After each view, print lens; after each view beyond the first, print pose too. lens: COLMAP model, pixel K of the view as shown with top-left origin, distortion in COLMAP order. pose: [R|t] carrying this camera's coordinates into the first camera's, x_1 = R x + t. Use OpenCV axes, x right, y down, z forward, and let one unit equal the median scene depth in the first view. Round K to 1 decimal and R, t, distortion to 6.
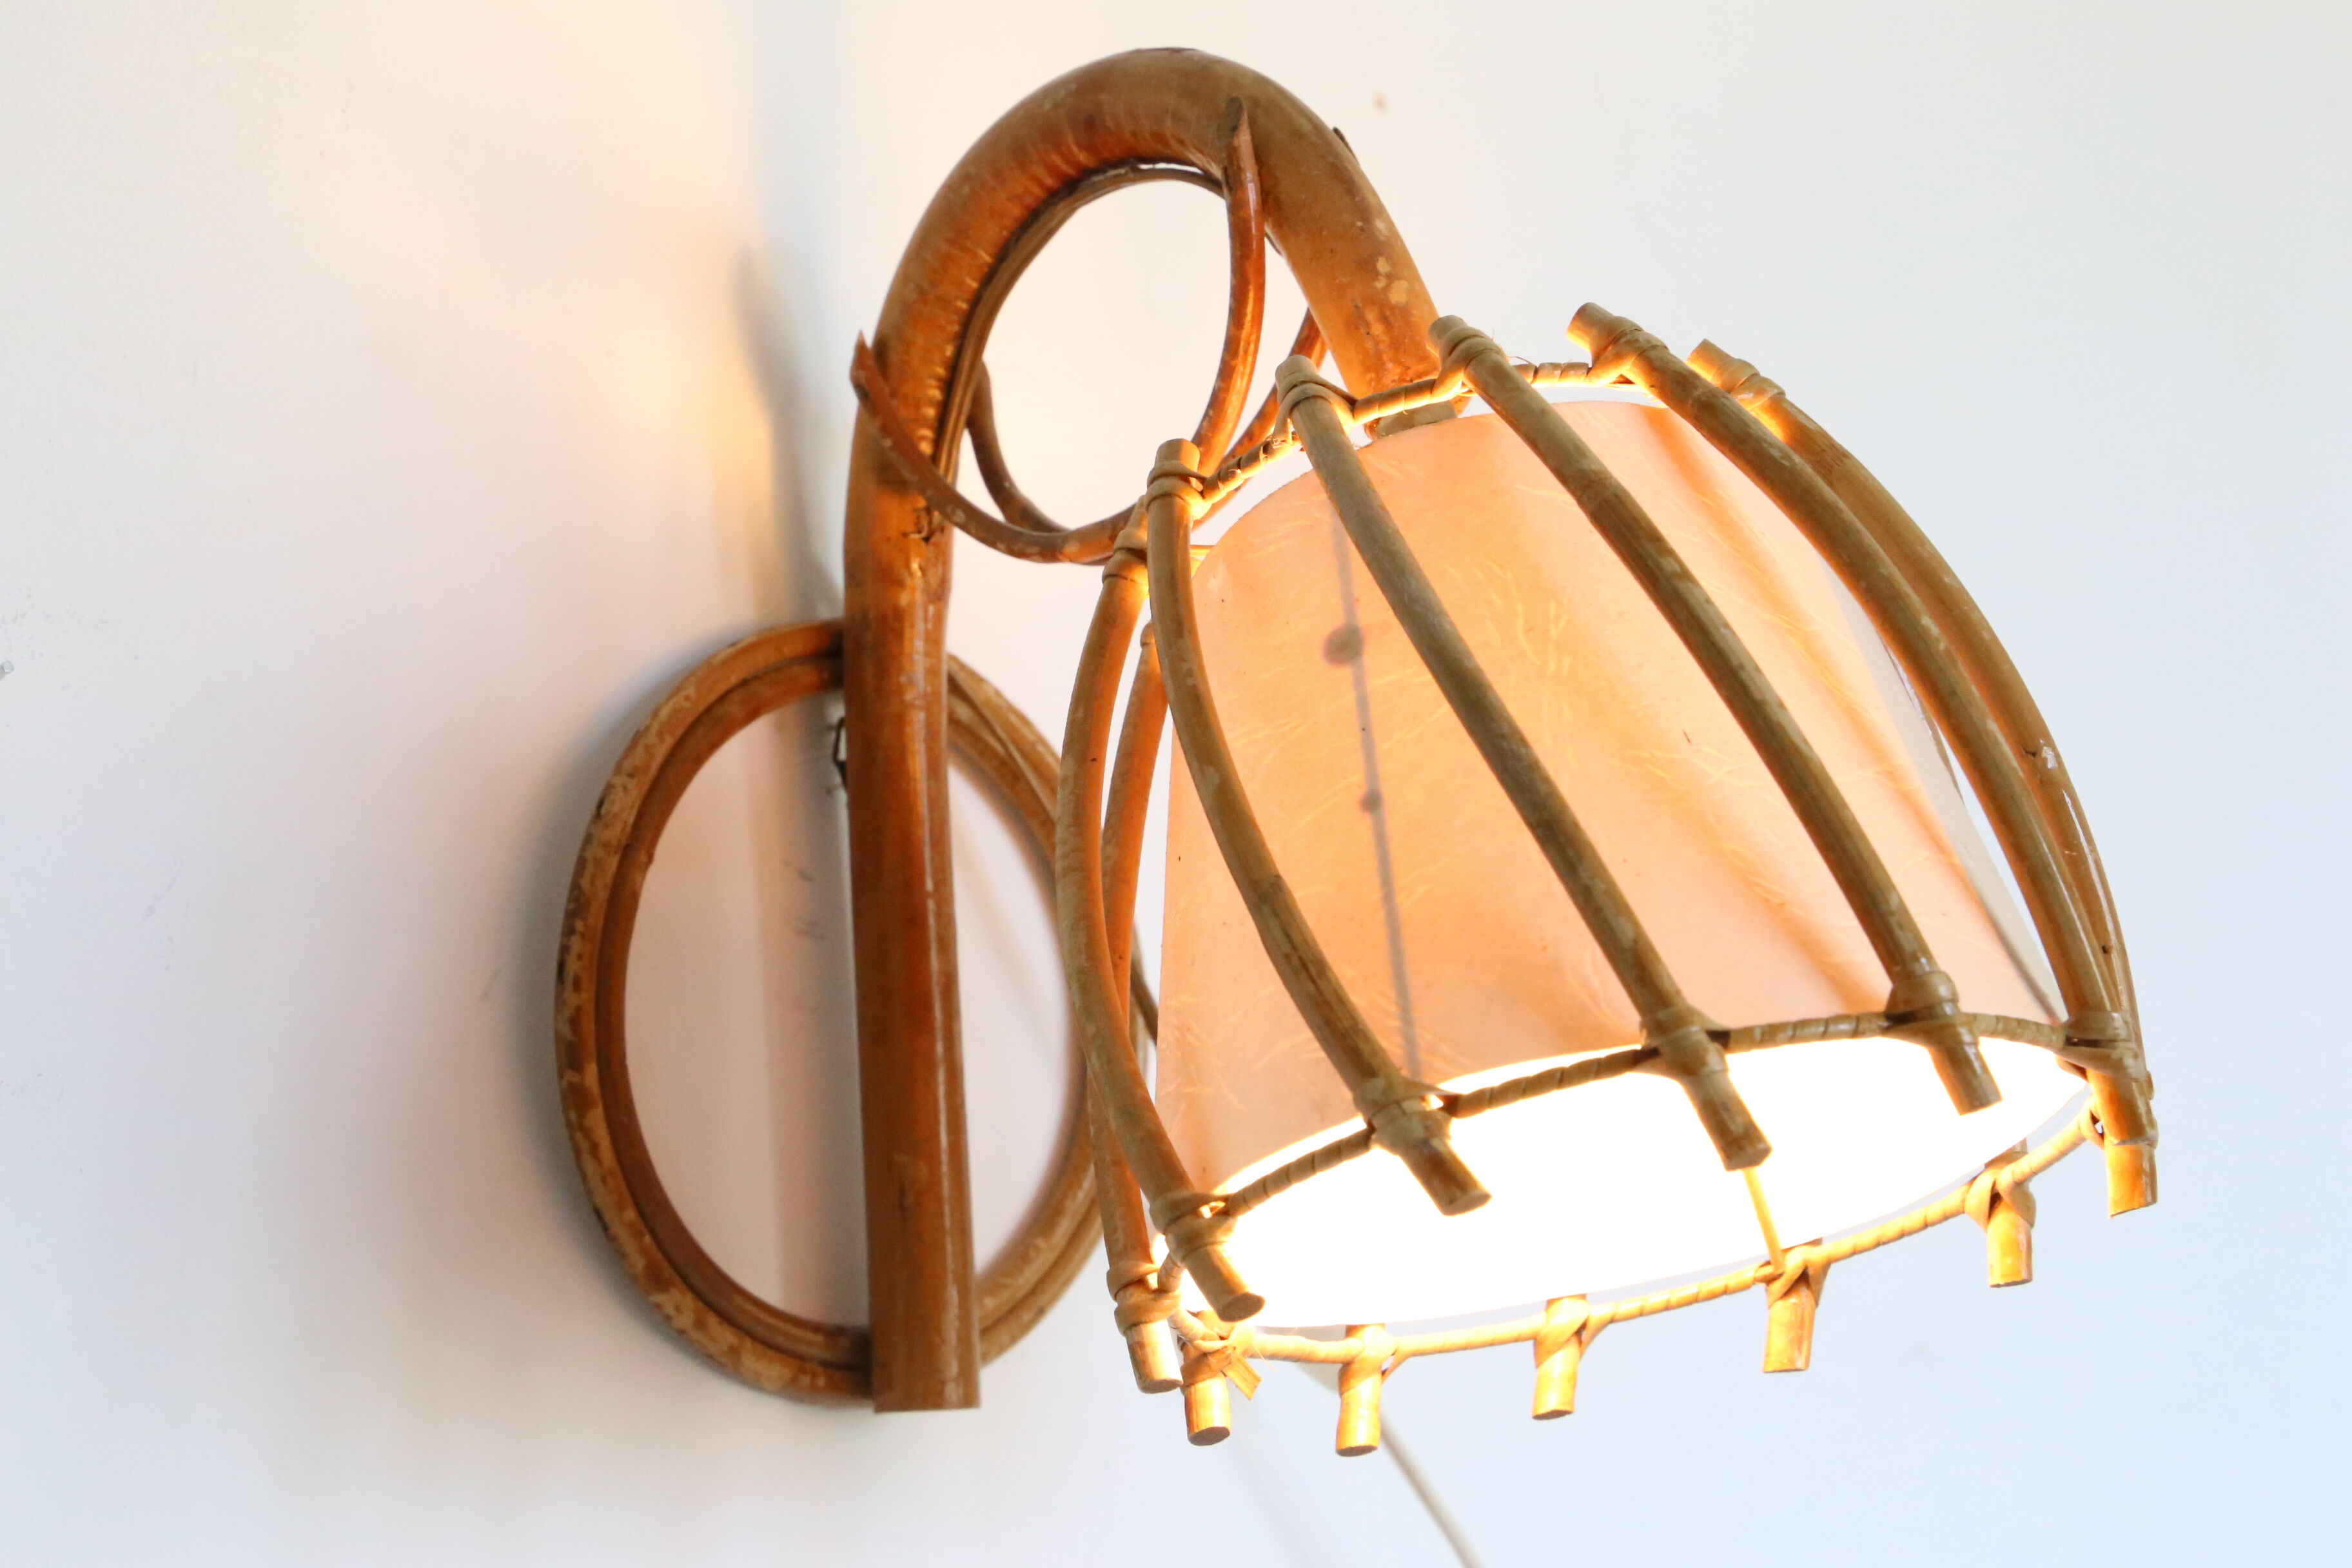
lens RADIAL K [[3833.3, 0, 1179.6], [0, 3833.3, 775.1], [0, 0, 1]] dist [0.084410, 0.000000]
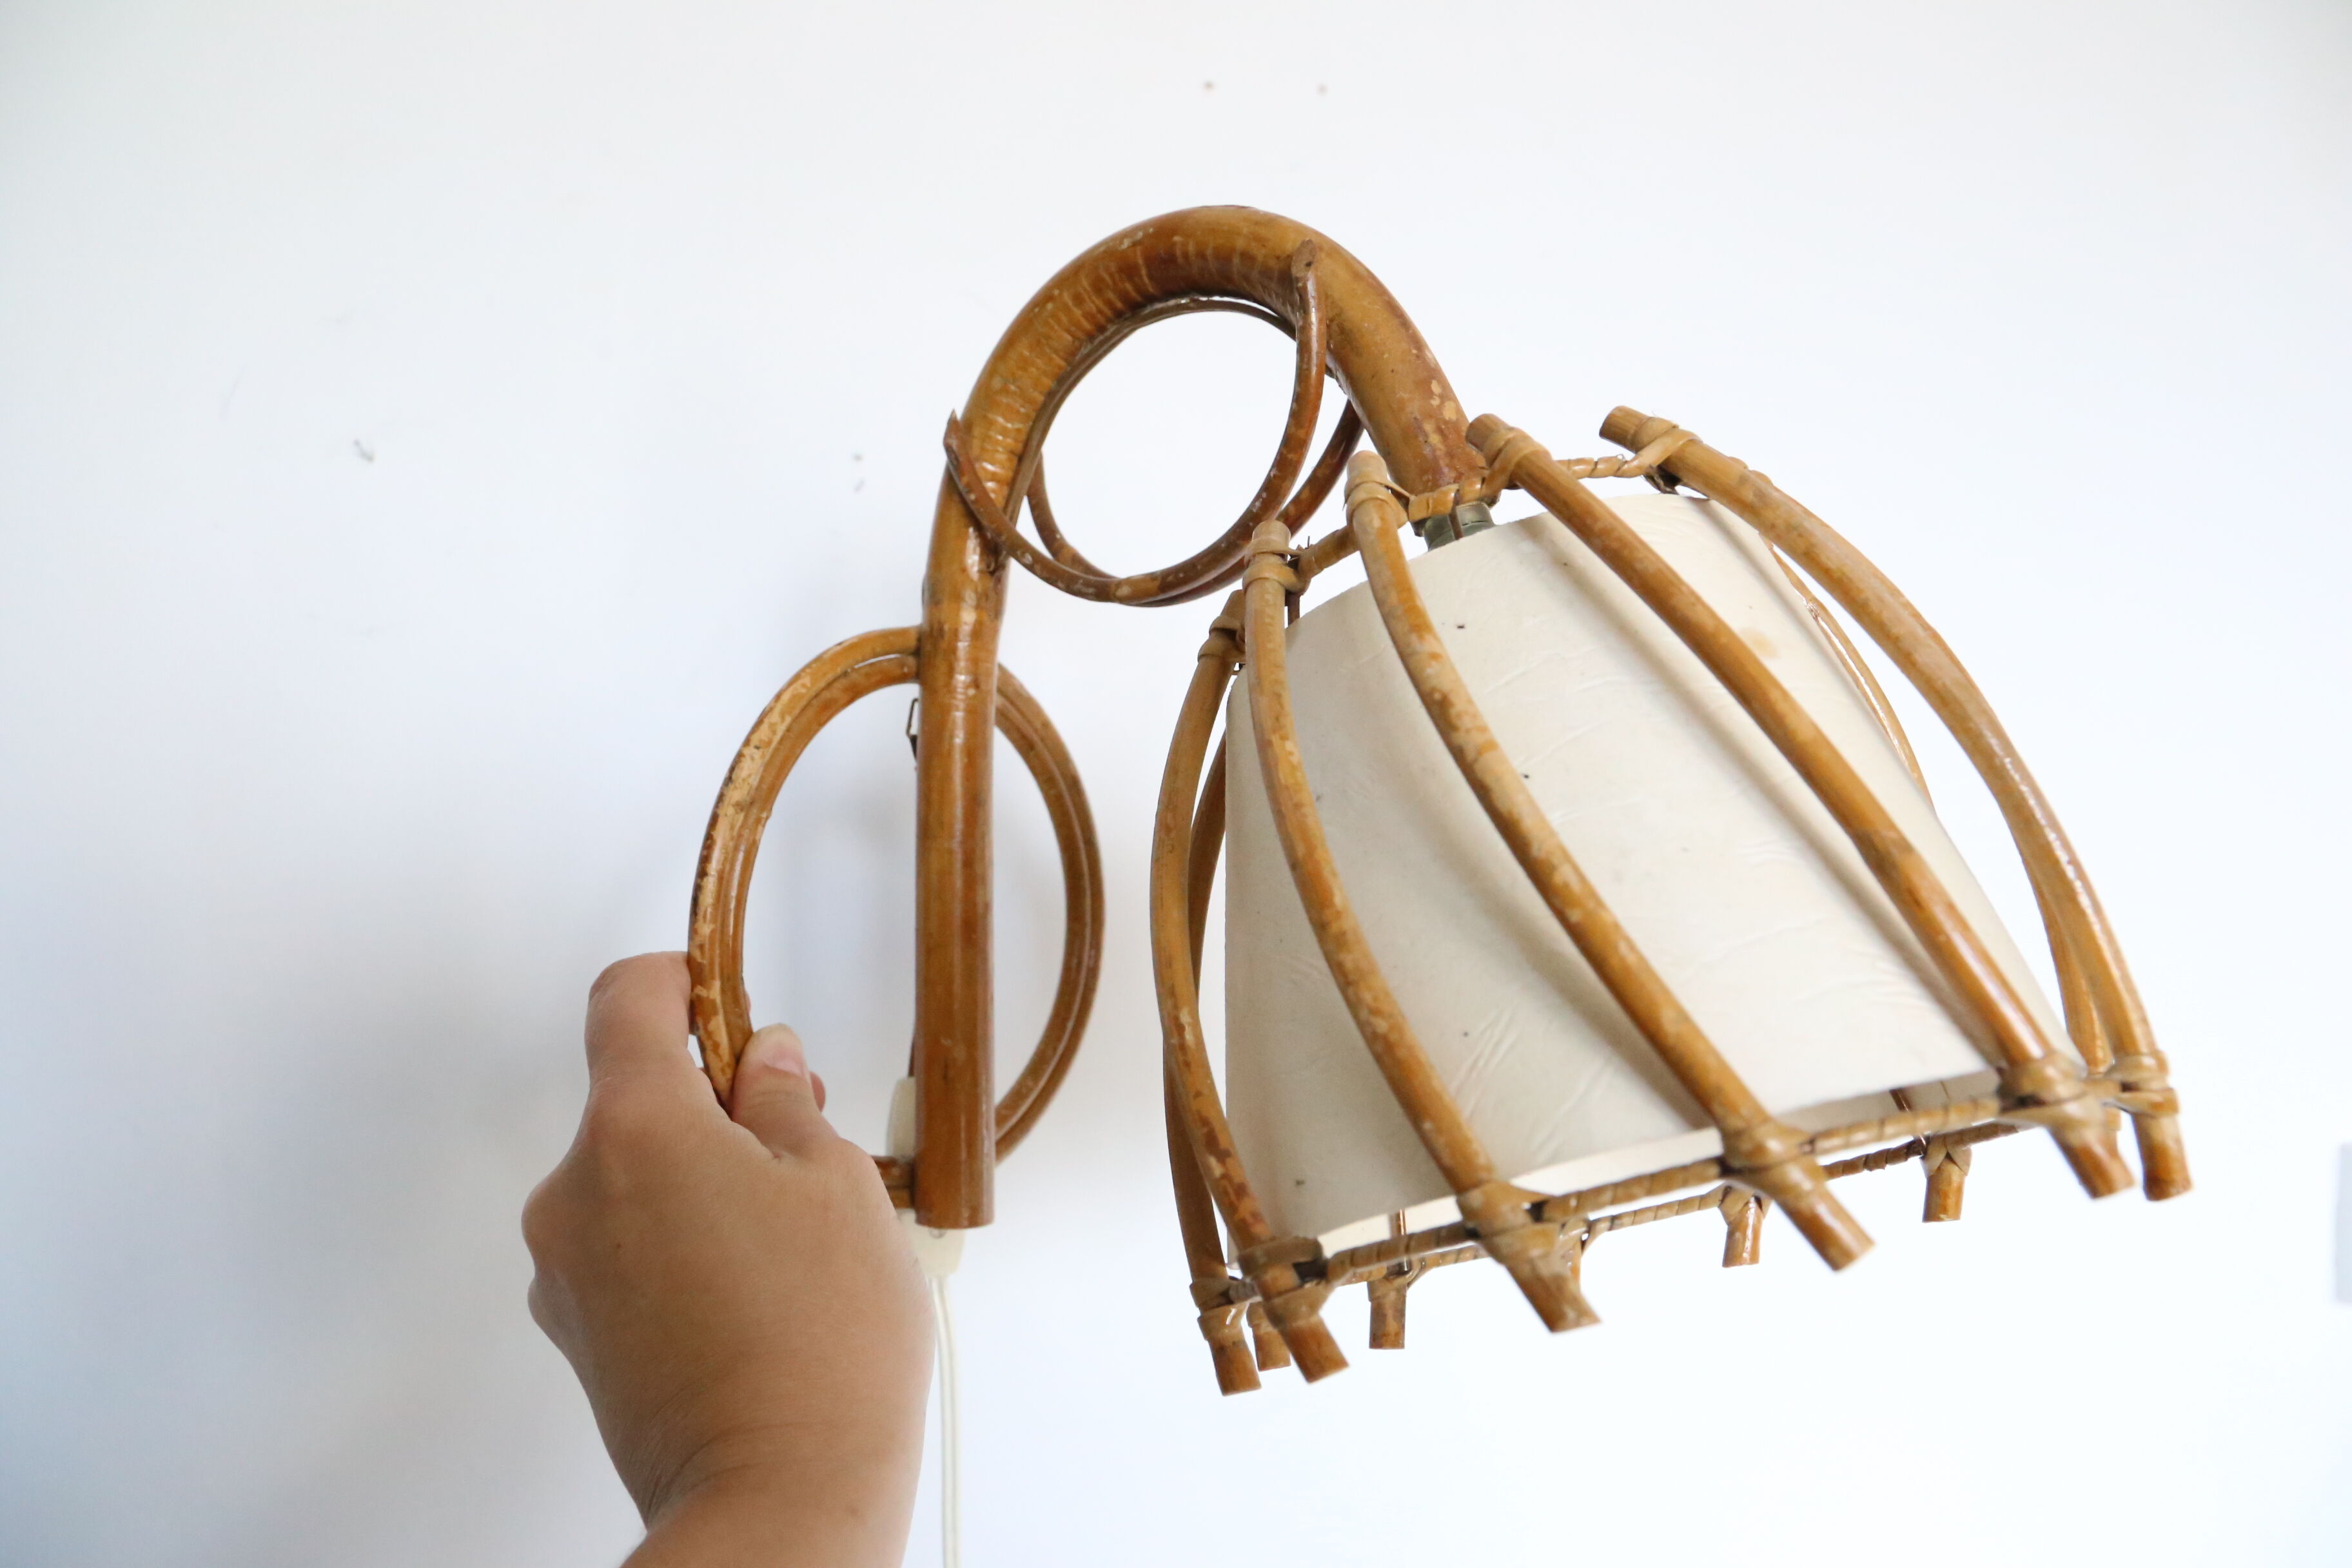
lens RADIAL K [[1552.5, 0, 1173.2], [0, 1552.5, 778.4], [0, 0, 1]] dist [-0.132807, -0.001081]
pose [[0.985626, 0.062142, 0.157099, -0.092729], [-0.074844, 0.994274, 0.076270, -0.040458], [-0.151460, -0.086932, 0.984633, 0.515001]]
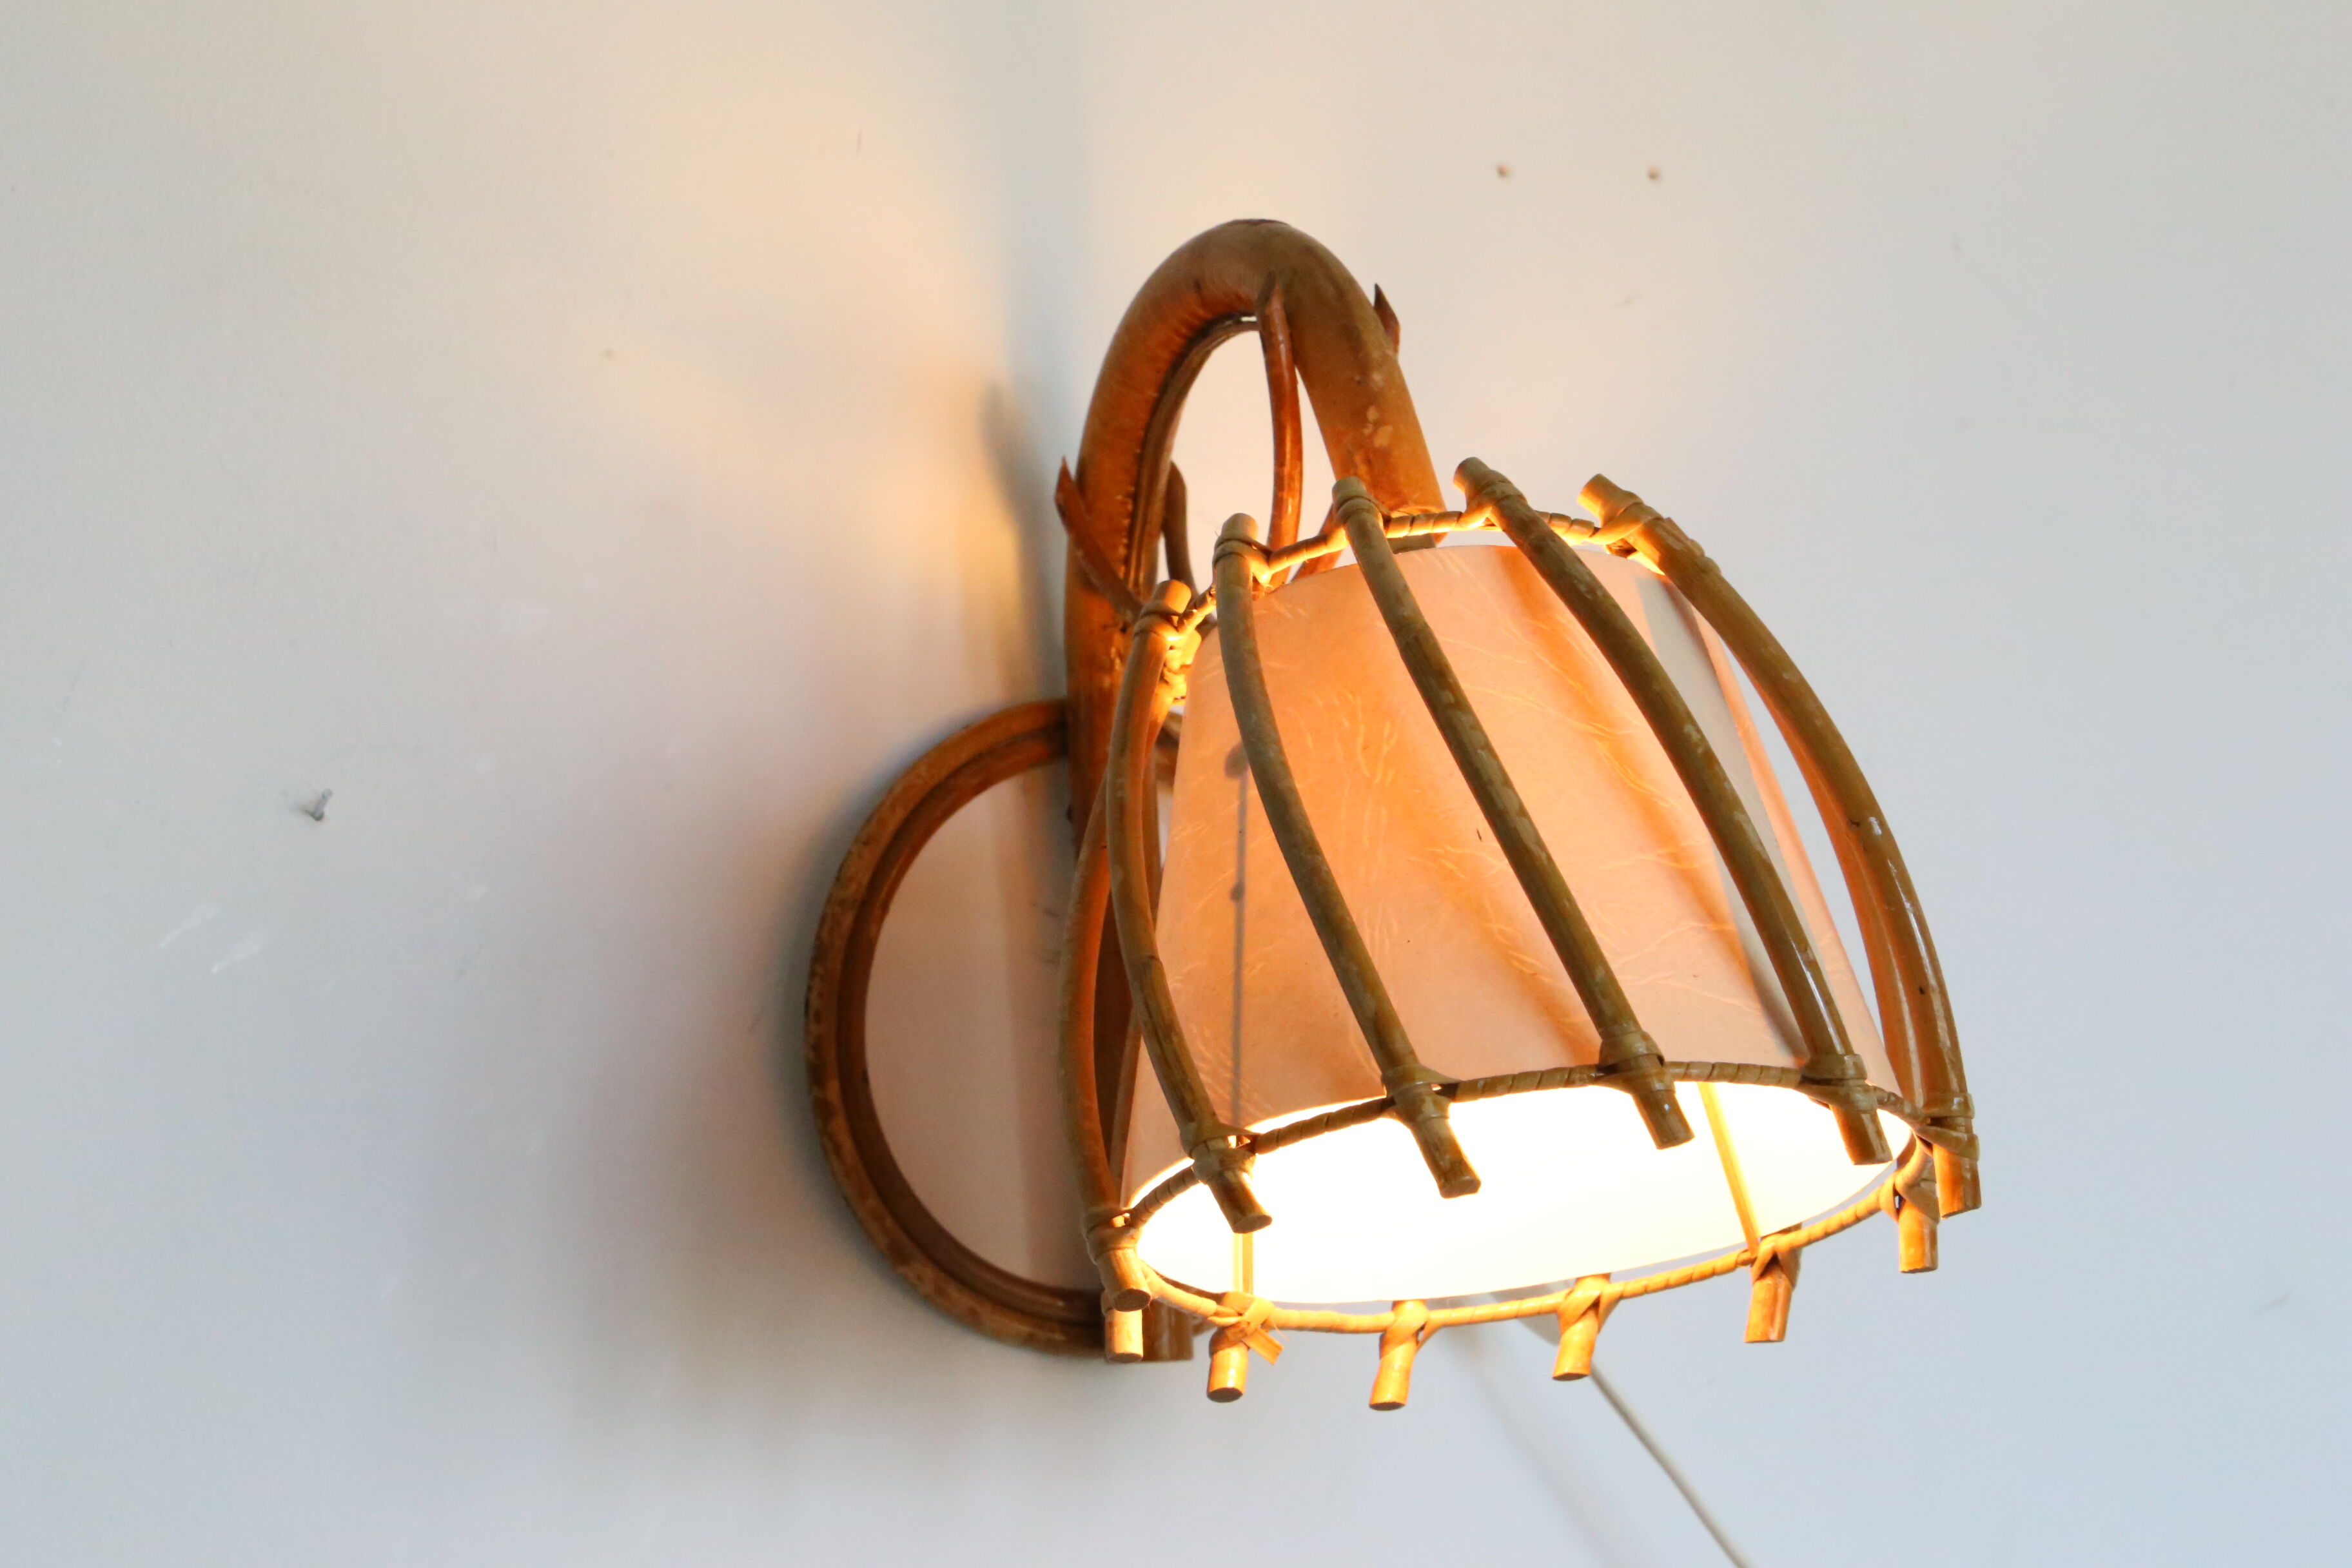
lens RADIAL K [[3979.2, 0, 1180.4], [0, 3979.2, 796.5], [0, 0, 1]] dist [0.127594, 0.000000]
pose [[0.958103, -0.029697, -0.284879, 0.333557], [0.041048, 0.998580, 0.033954, -0.057090], [0.283467, -0.044225, 0.957962, -0.196671]]
